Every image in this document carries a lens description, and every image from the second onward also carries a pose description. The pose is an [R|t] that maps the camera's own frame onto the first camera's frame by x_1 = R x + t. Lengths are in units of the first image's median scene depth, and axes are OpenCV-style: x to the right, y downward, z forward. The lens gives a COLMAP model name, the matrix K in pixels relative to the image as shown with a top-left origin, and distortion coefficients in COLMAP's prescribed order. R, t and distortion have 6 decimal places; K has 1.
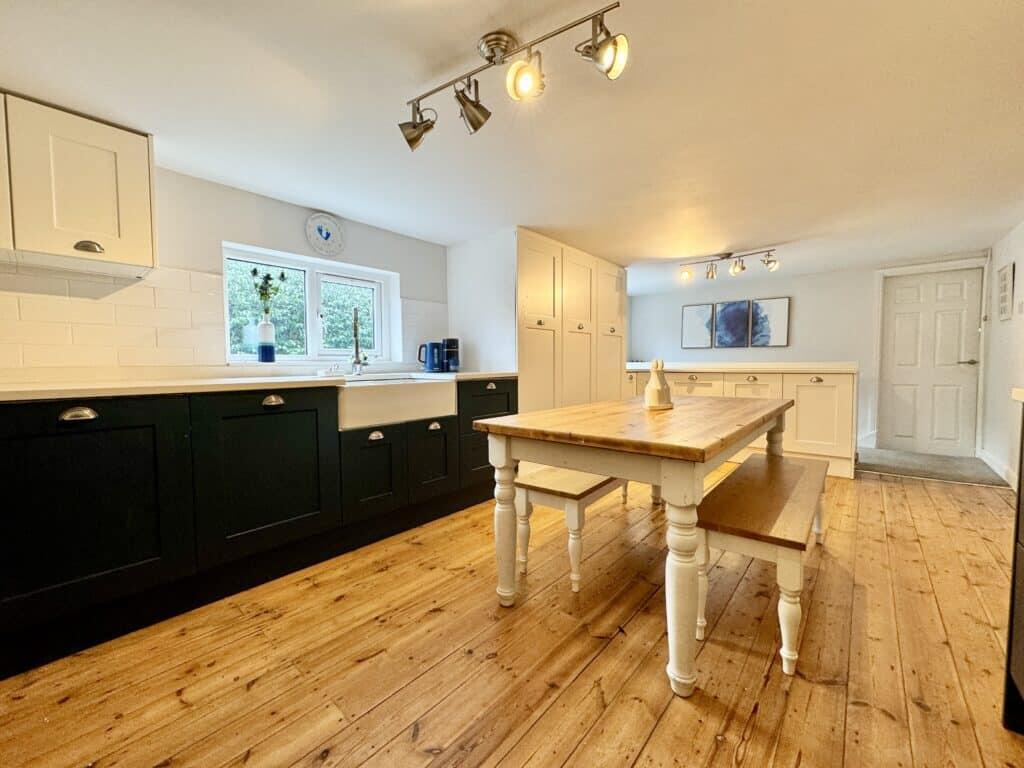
lens RADIAL K [[413.6, 0, 510.8], [0, 413.6, 383.4], [0, 0, 1]] dist [0.001620, 0.000263]
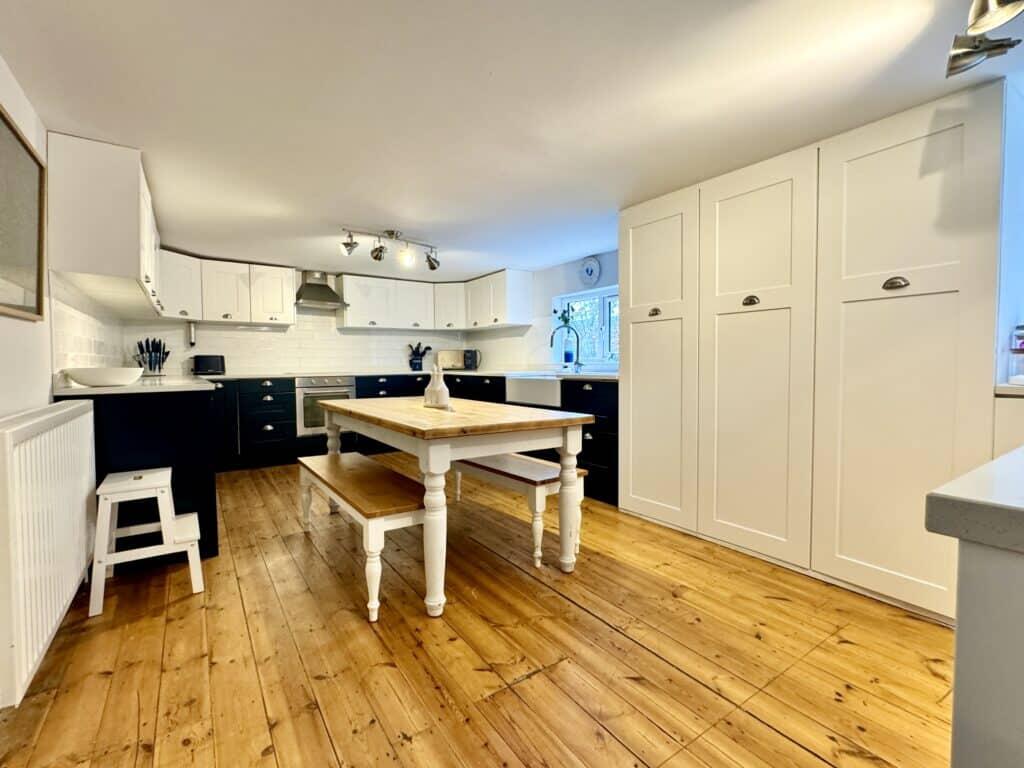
lens RADIAL K [[466.4, 0, 511.0], [0, 466.4, 380.6], [0, 0, 1]] dist [-0.001983, -0.000153]
pose [[-0.251363, 0.049084, -0.966648, 1.194791], [-0.034676, 0.997616, 0.059673, -0.075963], [0.967272, 0.048519, -0.249061, 1.165982]]
